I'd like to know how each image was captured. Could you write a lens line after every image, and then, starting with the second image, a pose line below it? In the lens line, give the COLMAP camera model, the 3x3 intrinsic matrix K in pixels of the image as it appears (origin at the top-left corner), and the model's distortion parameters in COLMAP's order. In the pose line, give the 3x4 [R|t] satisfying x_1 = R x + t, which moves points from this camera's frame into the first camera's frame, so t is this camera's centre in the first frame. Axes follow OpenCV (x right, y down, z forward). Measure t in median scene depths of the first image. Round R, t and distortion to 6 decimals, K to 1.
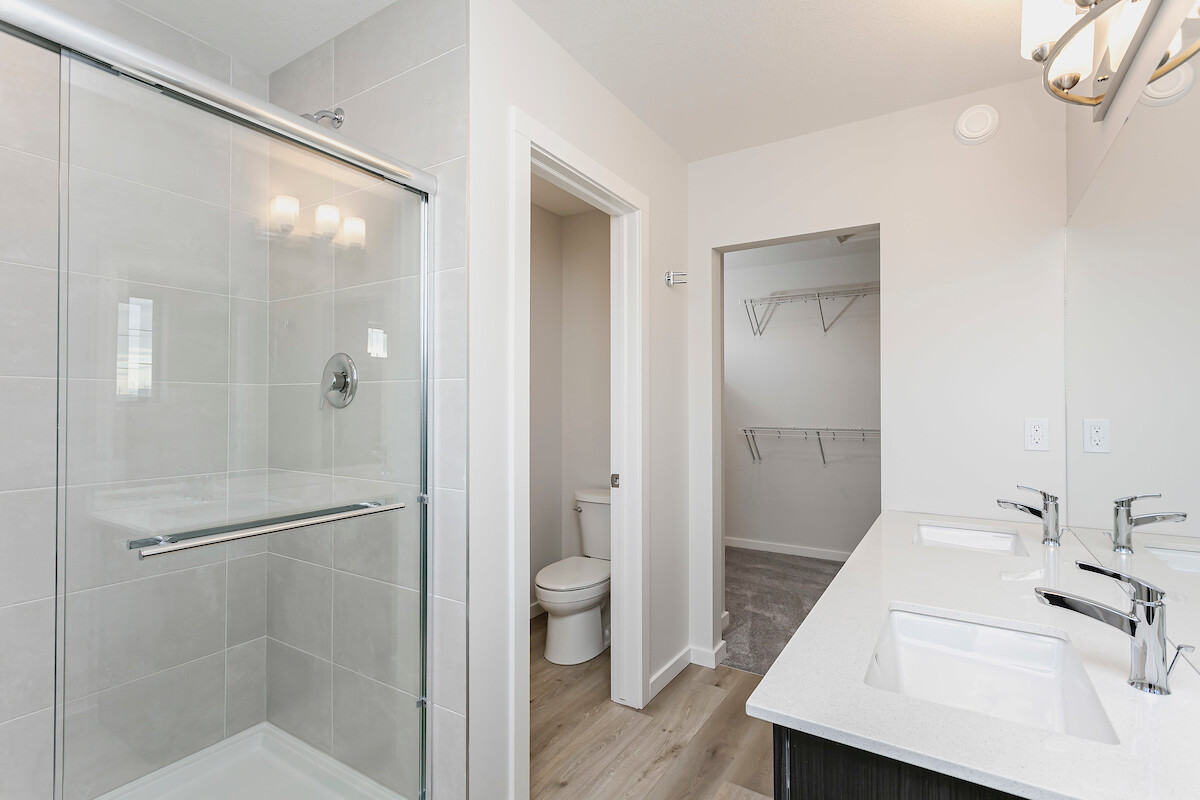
lens RADIAL K [[576.0, 0, 600.0], [0, 576.0, 400.0], [0, 0, 1]] dist [-0.000216, 0.000155]
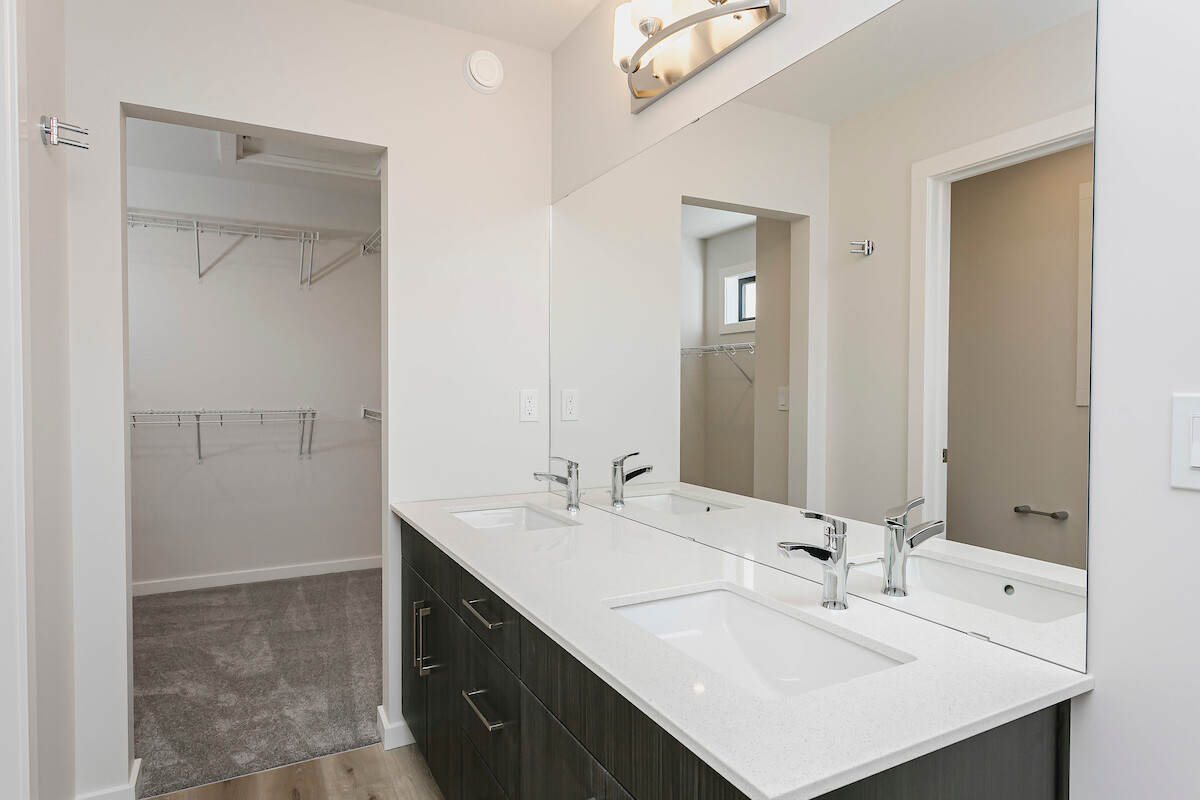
lens RADIAL K [[668.1, 0, 600.0], [0, 668.1, 400.0], [0, 0, 1]] dist [-0.000814, 0.000222]
pose [[0.496302, -0.017727, 0.867969, -0.194473], [-0.010911, 0.999585, 0.026655, 0.016740], [-0.868081, -0.022700, 0.495903, 0.300458]]
